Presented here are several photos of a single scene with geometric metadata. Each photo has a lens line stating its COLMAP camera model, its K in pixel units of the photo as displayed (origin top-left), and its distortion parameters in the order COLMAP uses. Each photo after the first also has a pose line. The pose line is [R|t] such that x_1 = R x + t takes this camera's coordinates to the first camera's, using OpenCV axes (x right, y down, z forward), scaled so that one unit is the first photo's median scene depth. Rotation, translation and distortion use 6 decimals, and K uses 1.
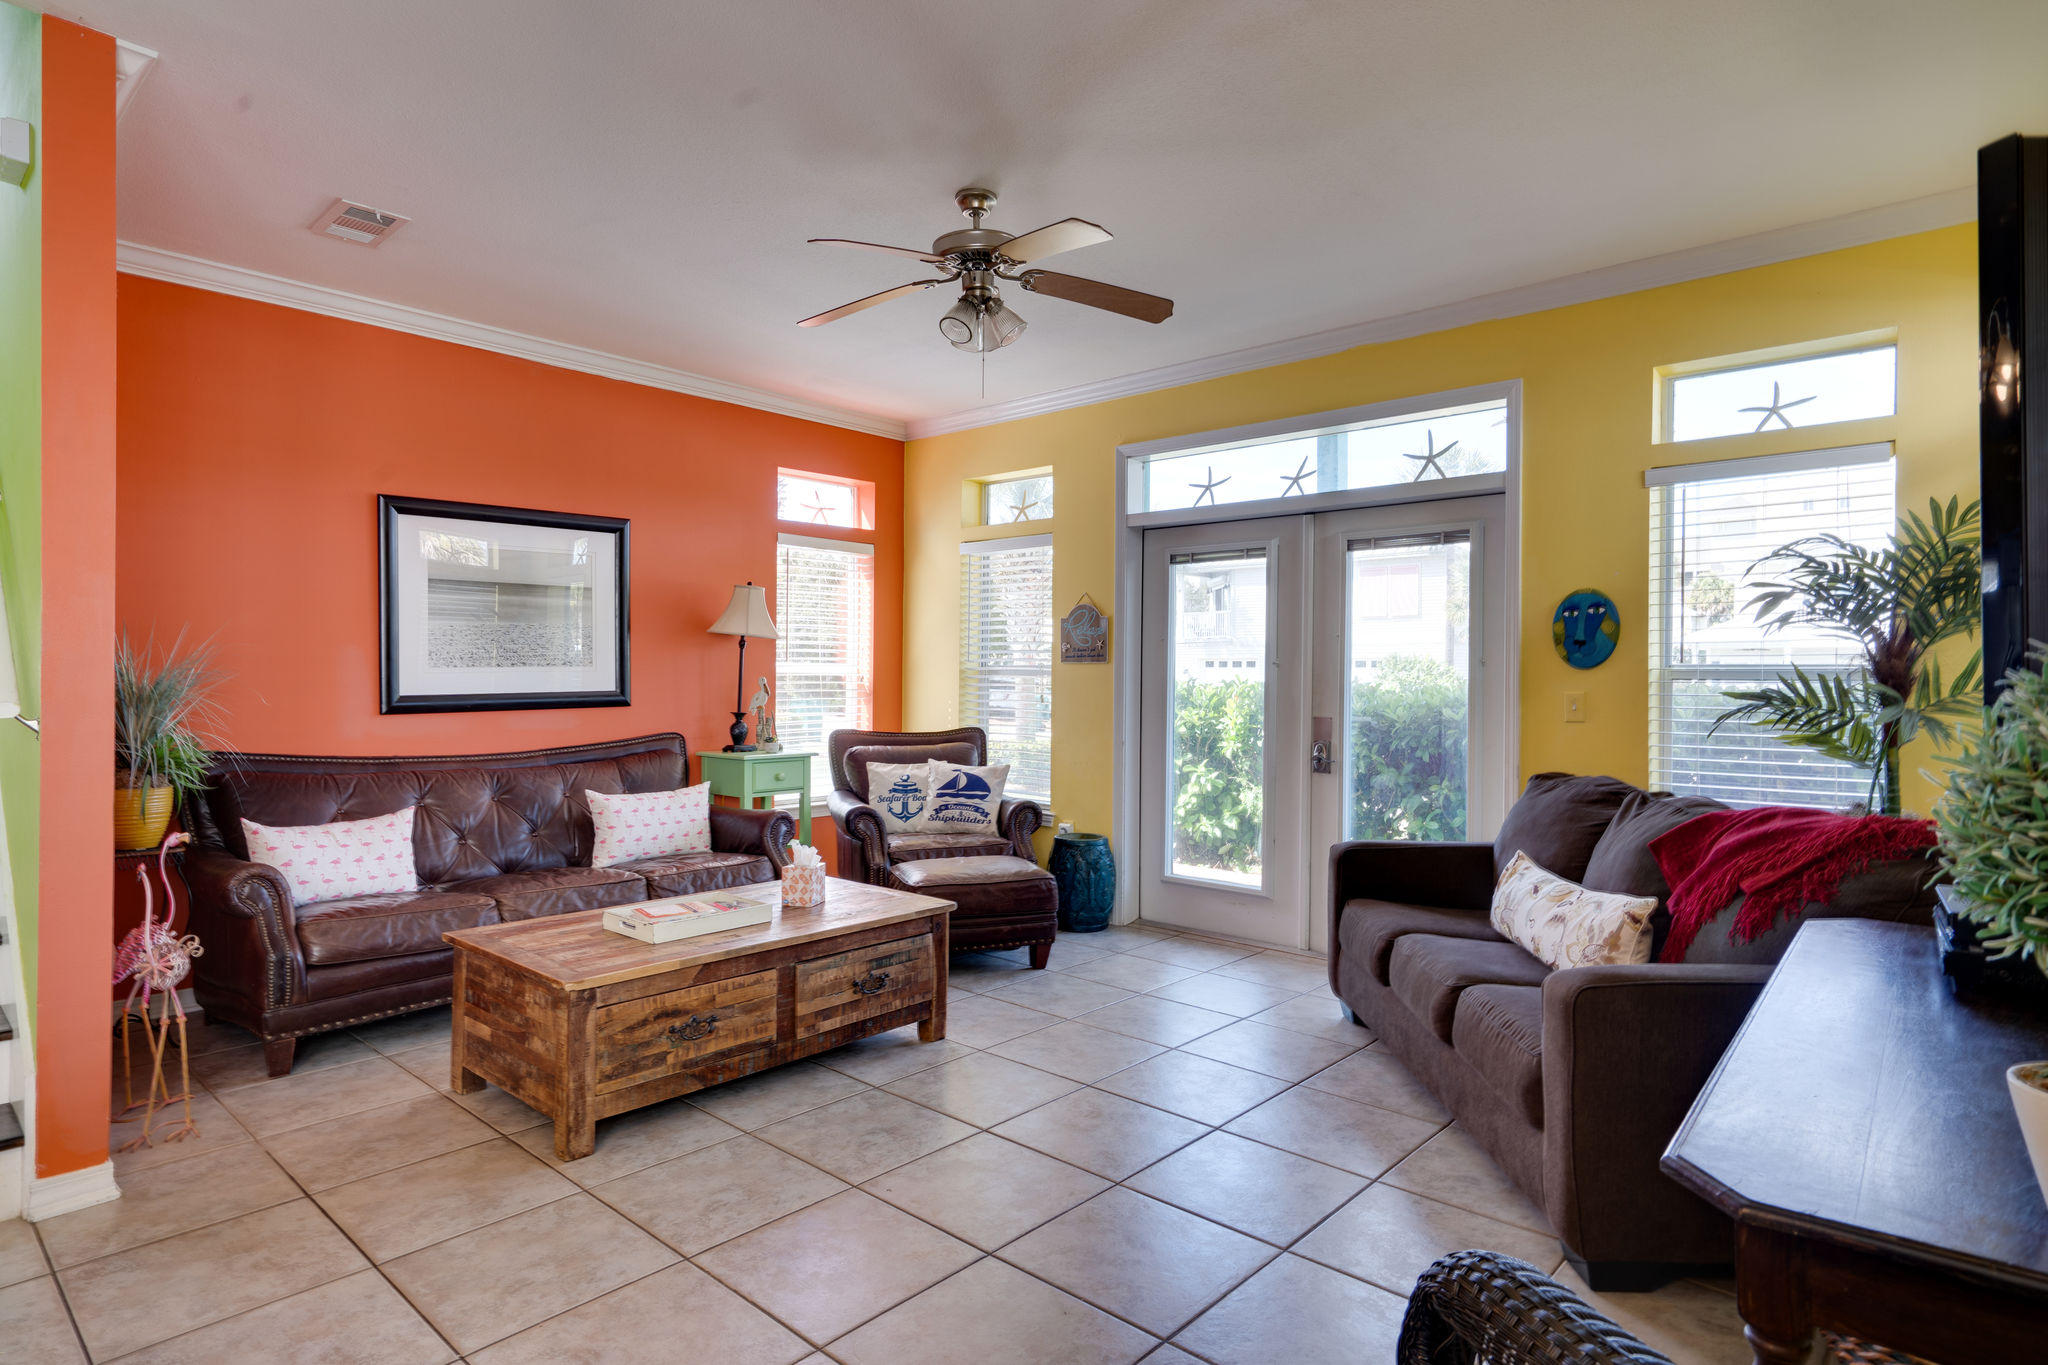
lens RADIAL K [[1107.3, 0, 1003.6], [0, 1107.3, 668.6], [0, 0, 1]] dist [0.000469, 0.000001]
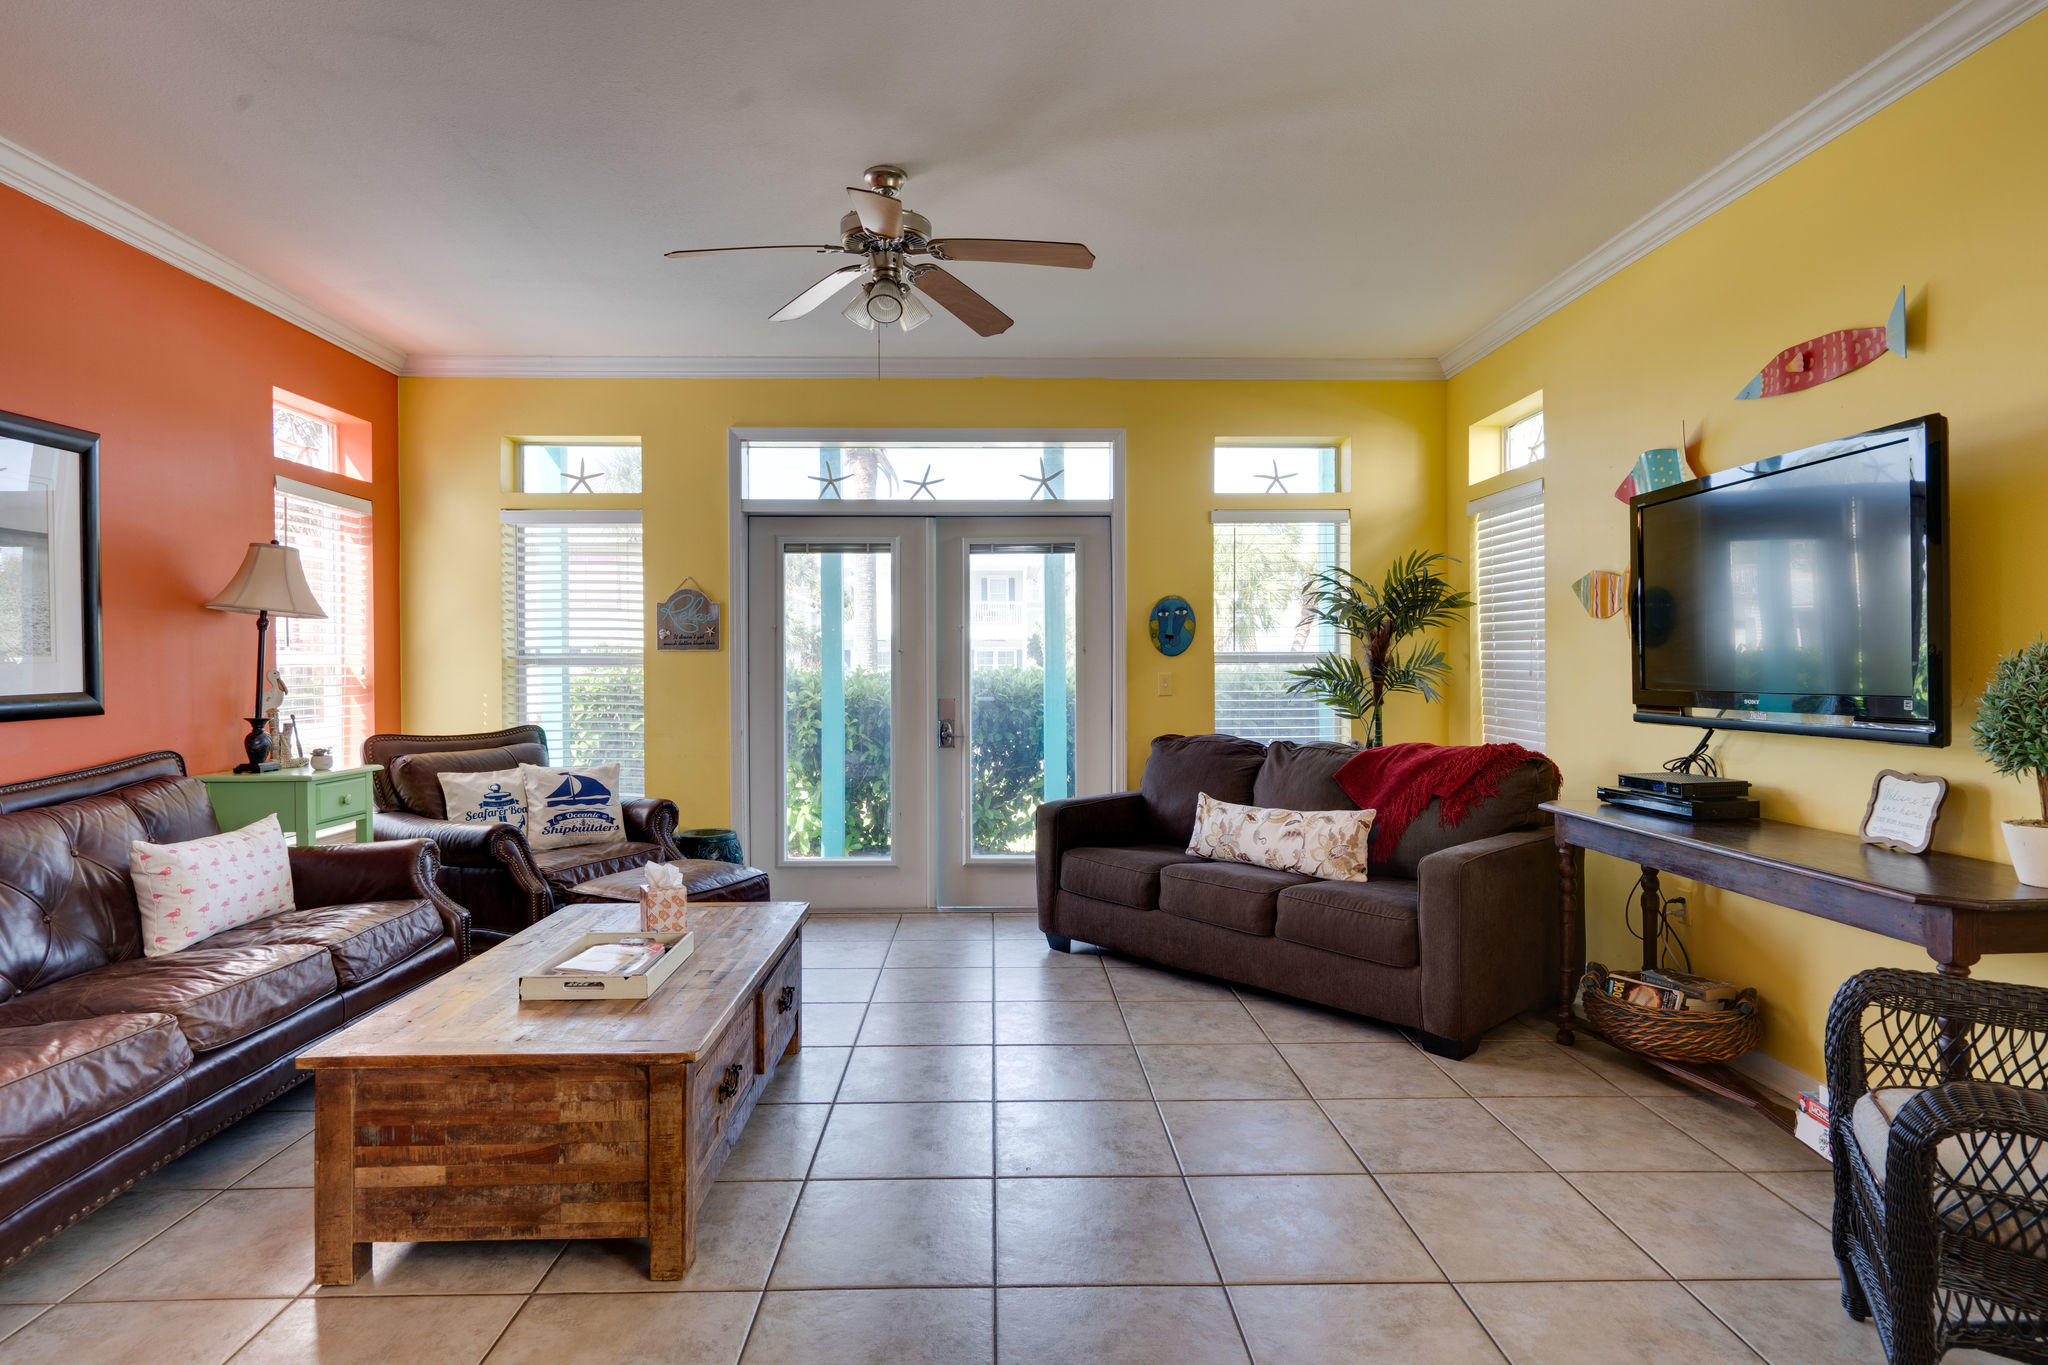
lens RADIAL K [[1085.4, 0, 1013.8], [0, 1085.4, 677.9], [0, 0, 1]] dist [-0.000003, 0.000049]
pose [[0.716926, -0.016327, 0.696958, -0.392167], [0.002310, 0.999776, 0.021045, -0.000854], [-0.697145, -0.013477, 0.716803, 0.144875]]
